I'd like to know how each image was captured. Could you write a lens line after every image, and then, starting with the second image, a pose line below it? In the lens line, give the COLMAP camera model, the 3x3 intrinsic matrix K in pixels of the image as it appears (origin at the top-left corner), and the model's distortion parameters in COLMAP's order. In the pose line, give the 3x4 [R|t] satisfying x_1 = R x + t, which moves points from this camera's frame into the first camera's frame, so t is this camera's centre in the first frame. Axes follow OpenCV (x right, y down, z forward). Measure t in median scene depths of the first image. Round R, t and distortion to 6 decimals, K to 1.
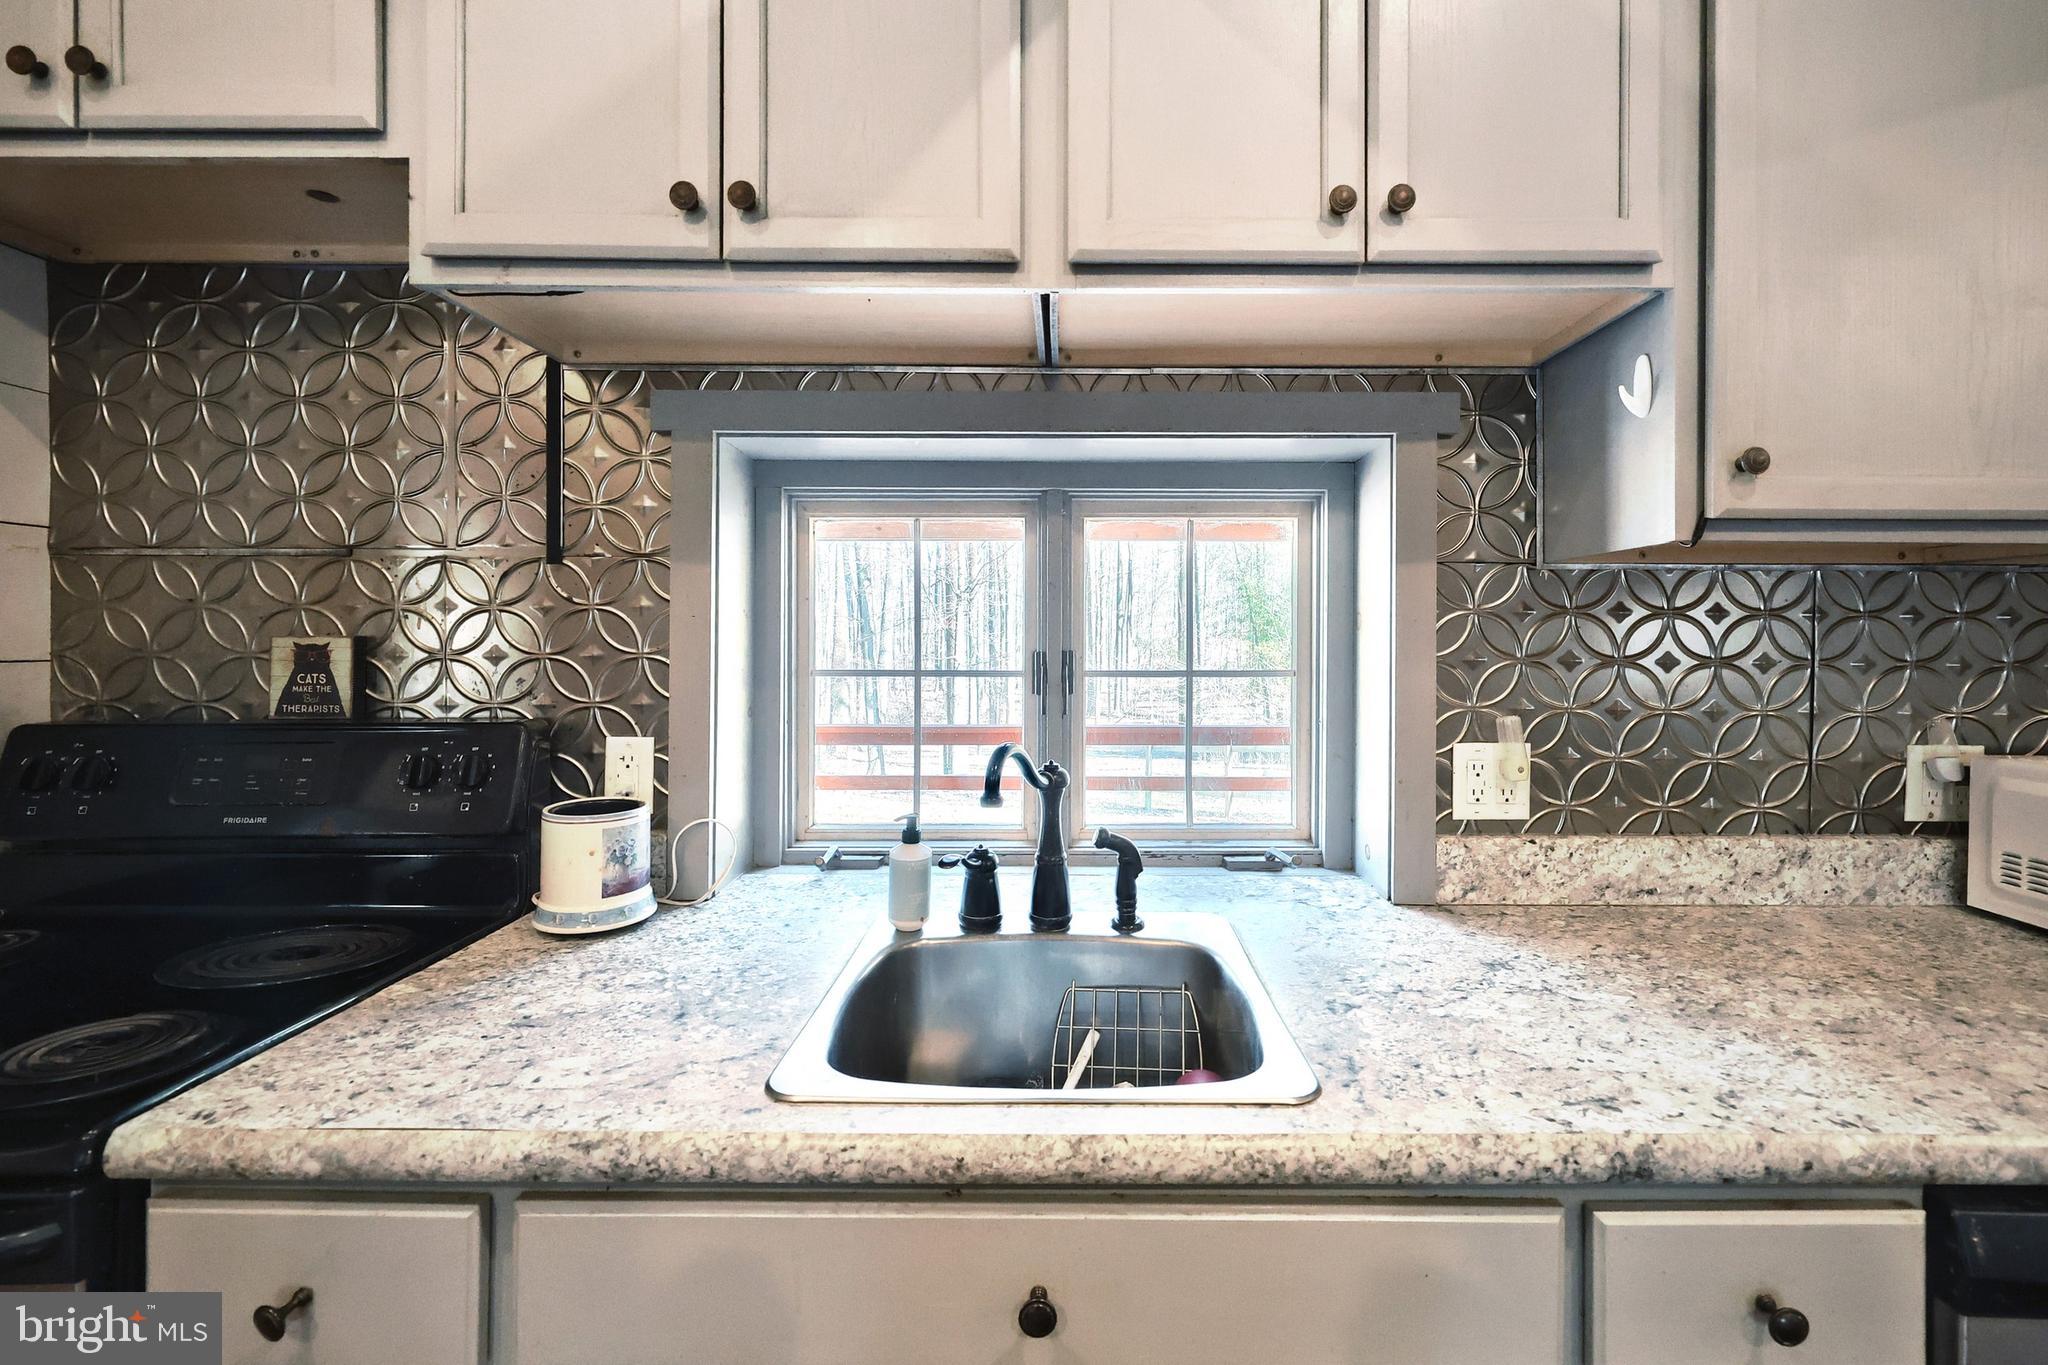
lens RADIAL K [[915.5, 0, 1096.6], [0, 915.5, 645.4], [0, 0, 1]] dist [-0.000430, -0.000419]
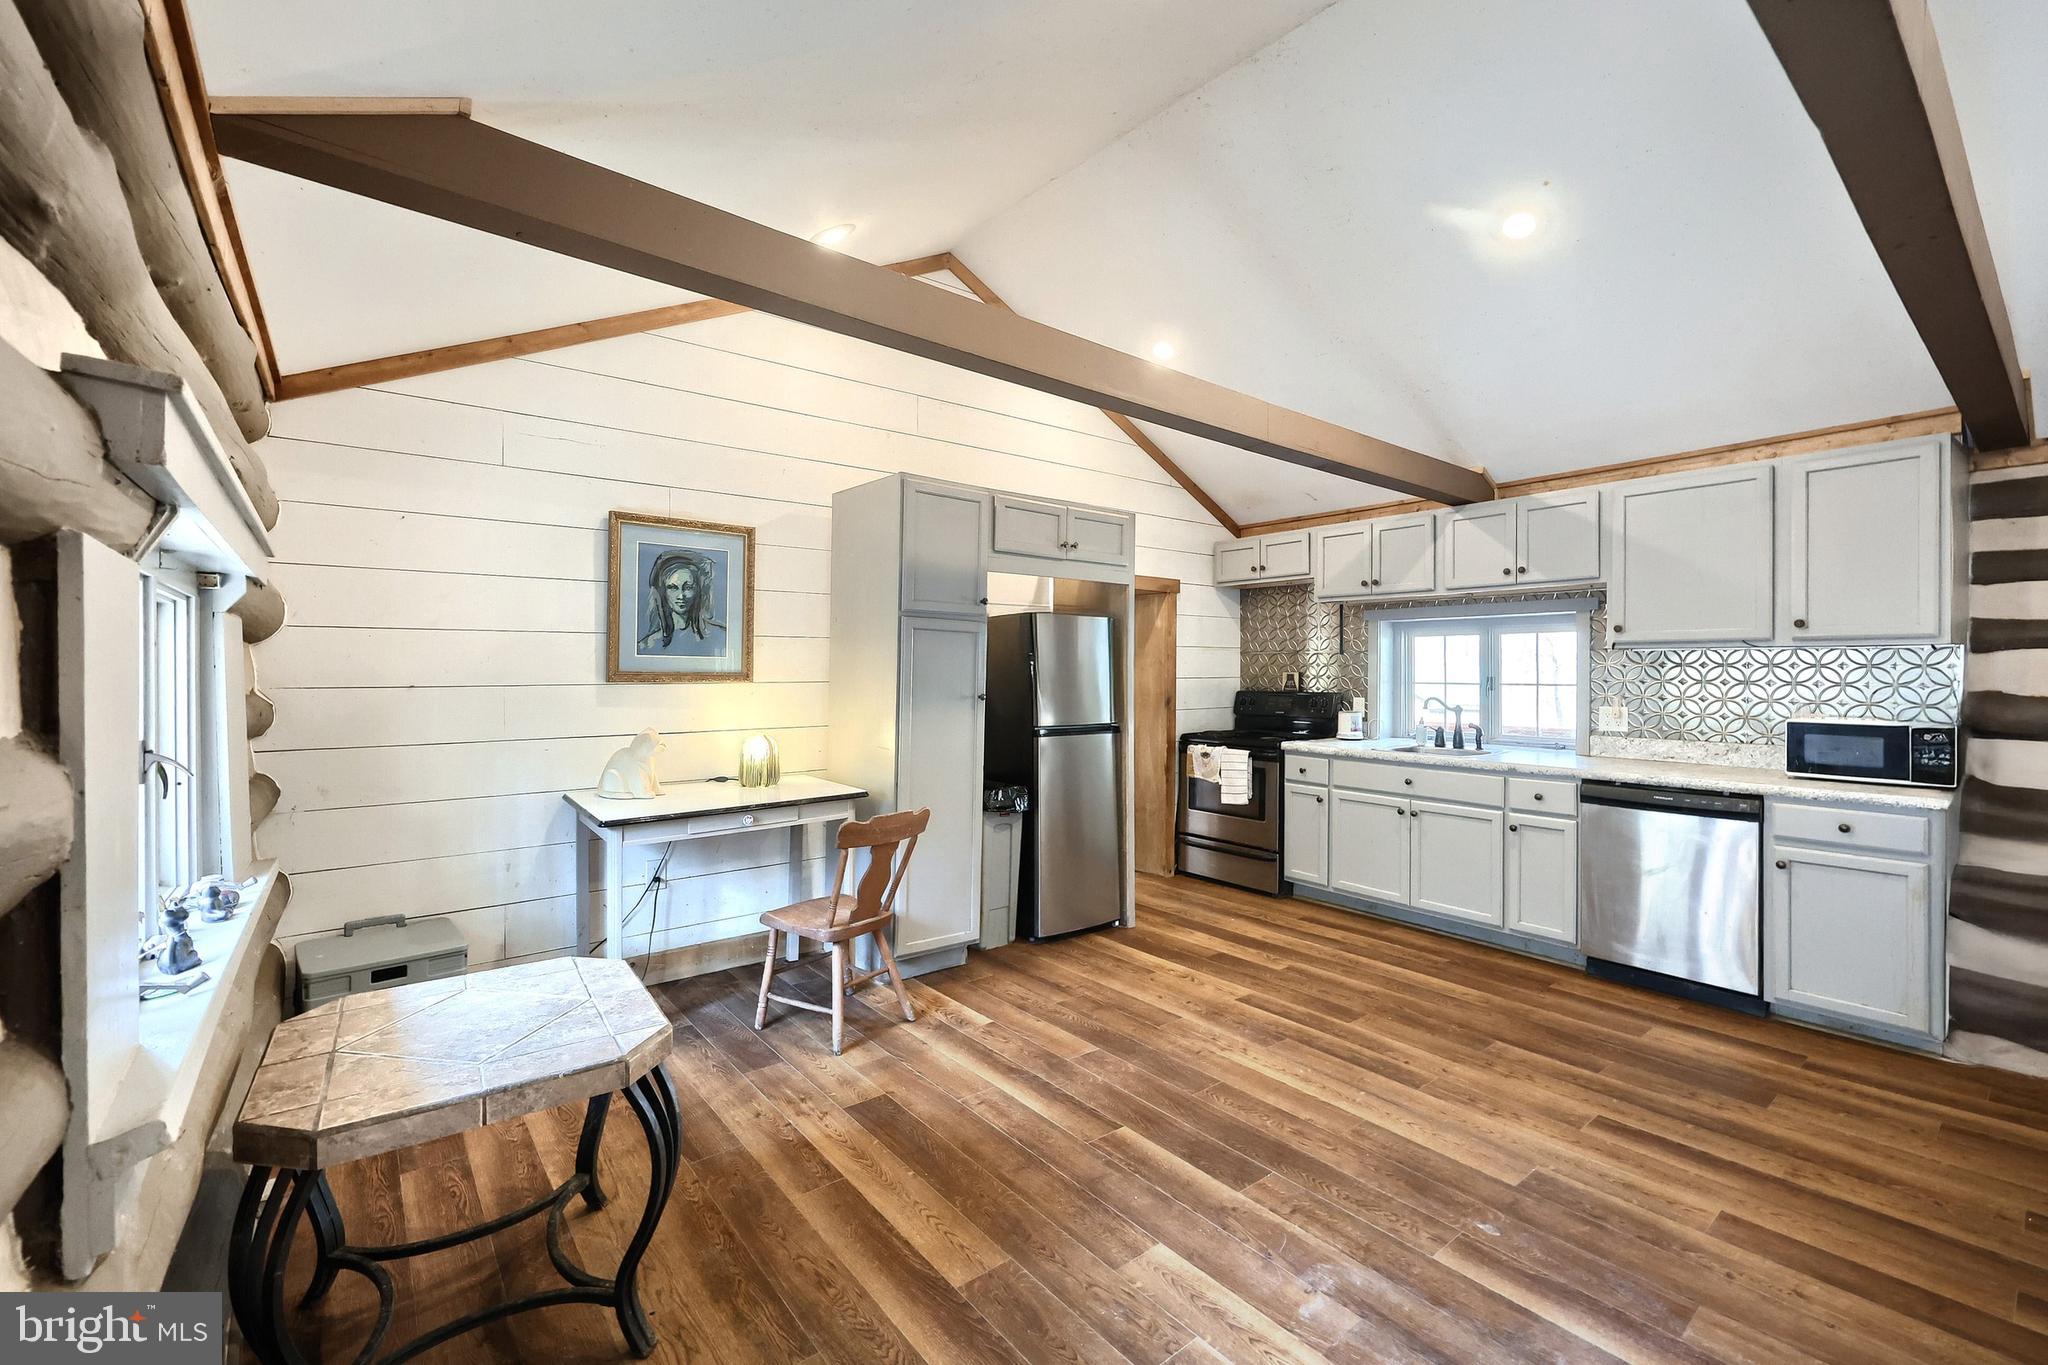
lens RADIAL K [[853.5, 0, 1014.2], [0, 853.5, 672.4], [0, 0, 1]] dist [0.000526, -0.000015]
pose [[0.603851, 0.001671, -0.797095, 1.544125], [-0.003000, 0.999995, -0.000177, -0.004268], [0.797092, 0.002498, 0.603853, -2.436874]]
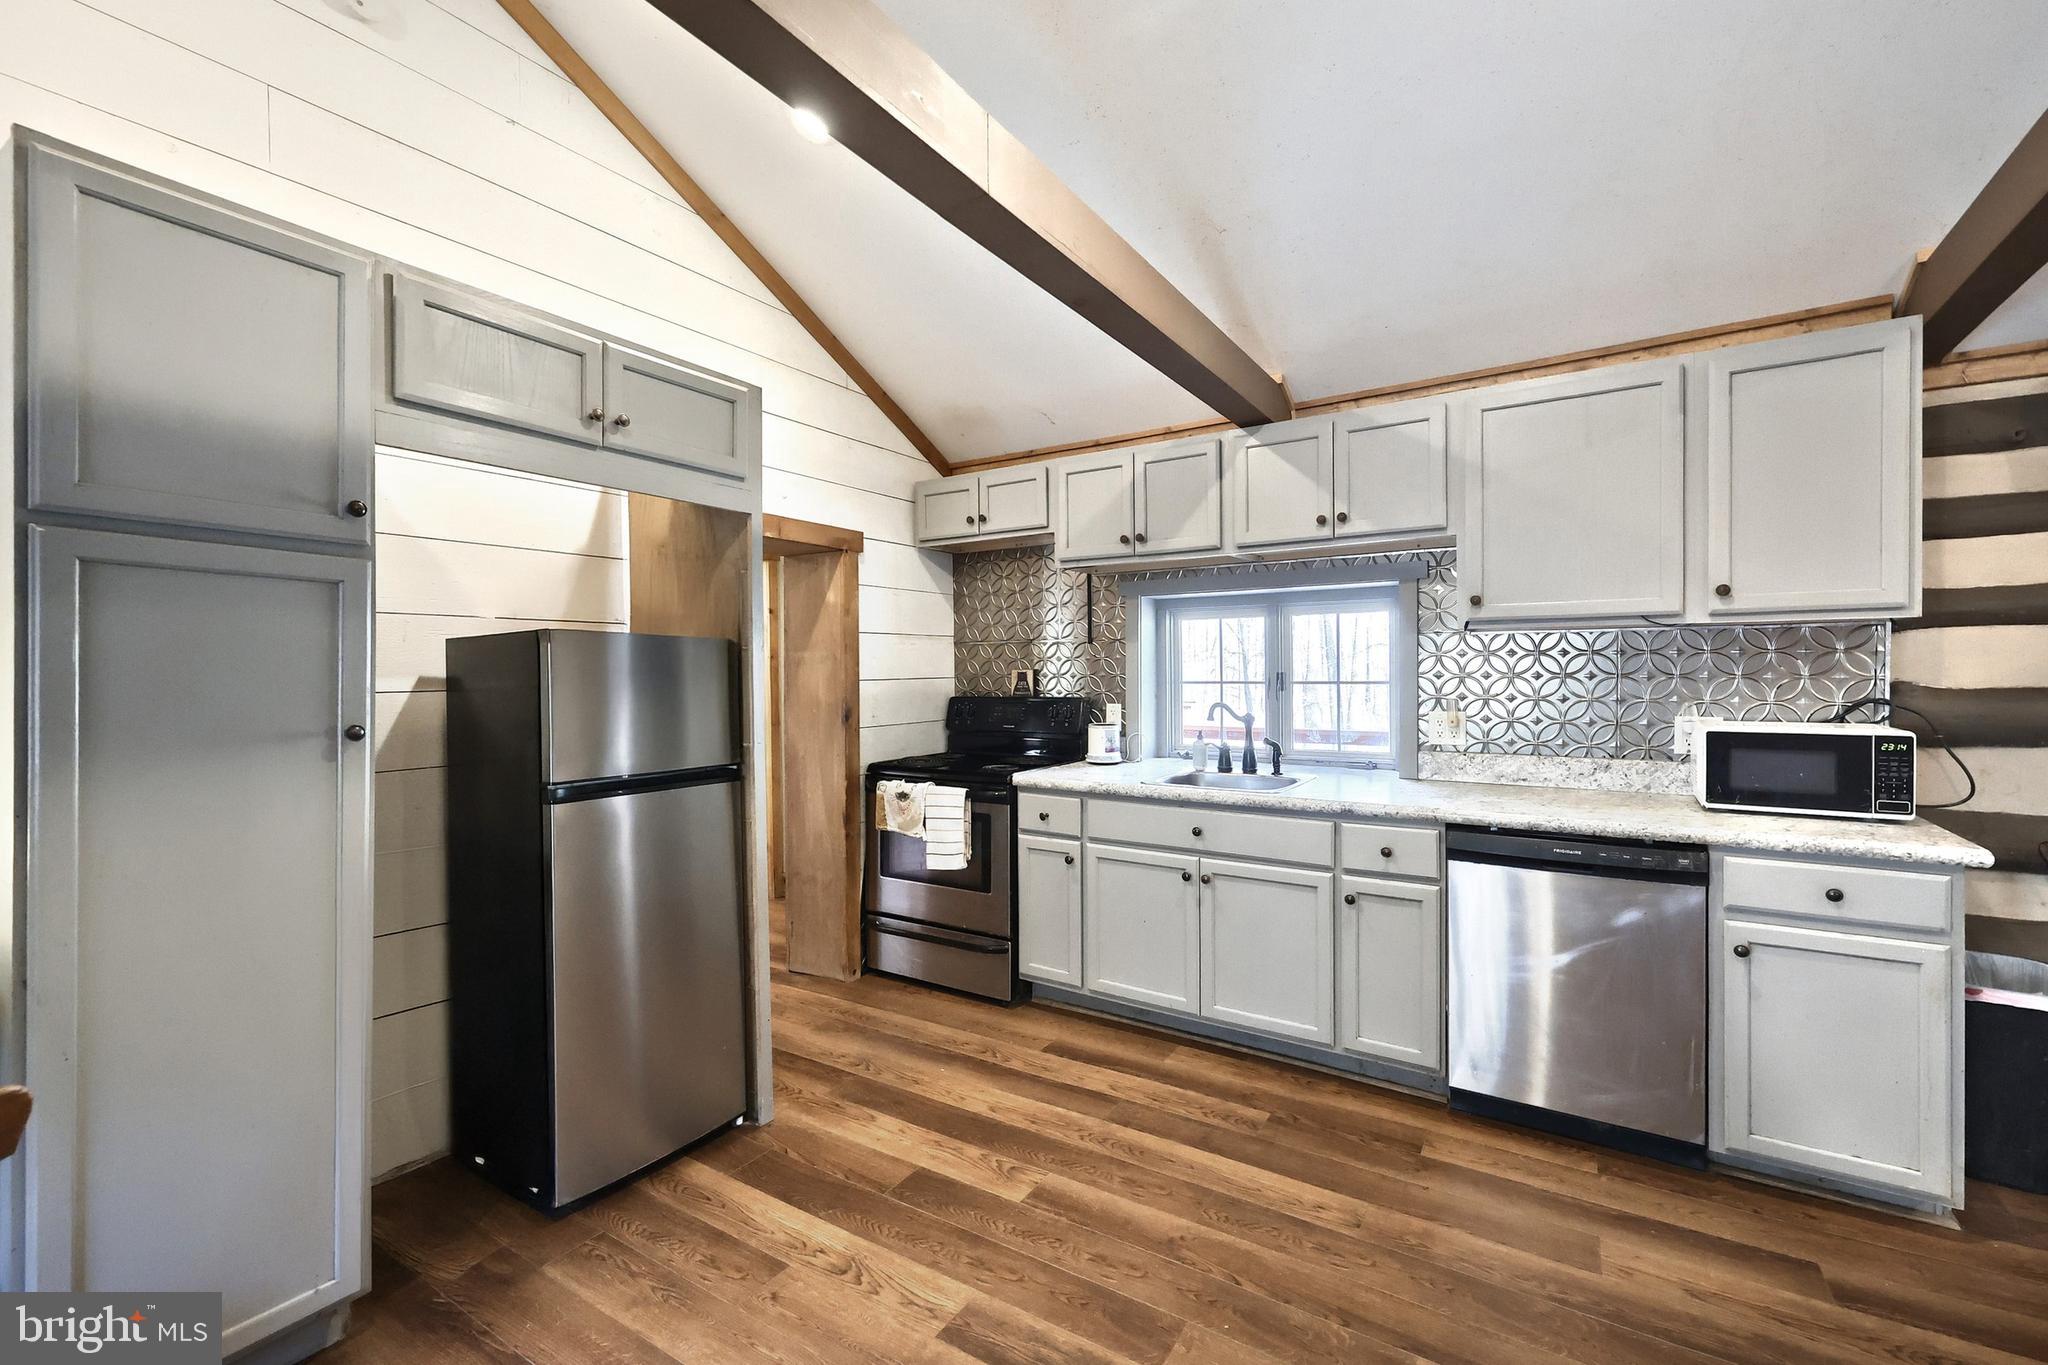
lens RADIAL K [[883.4, 0, 1026.4], [0, 883.4, 676.8], [0, 0, 1]] dist [-0.001157, -0.000274]
pose [[0.829568, -0.004759, -0.558385, 0.801994], [0.009349, 0.999942, 0.005366, -0.001360], [0.558327, -0.009672, 0.829565, -1.435837]]
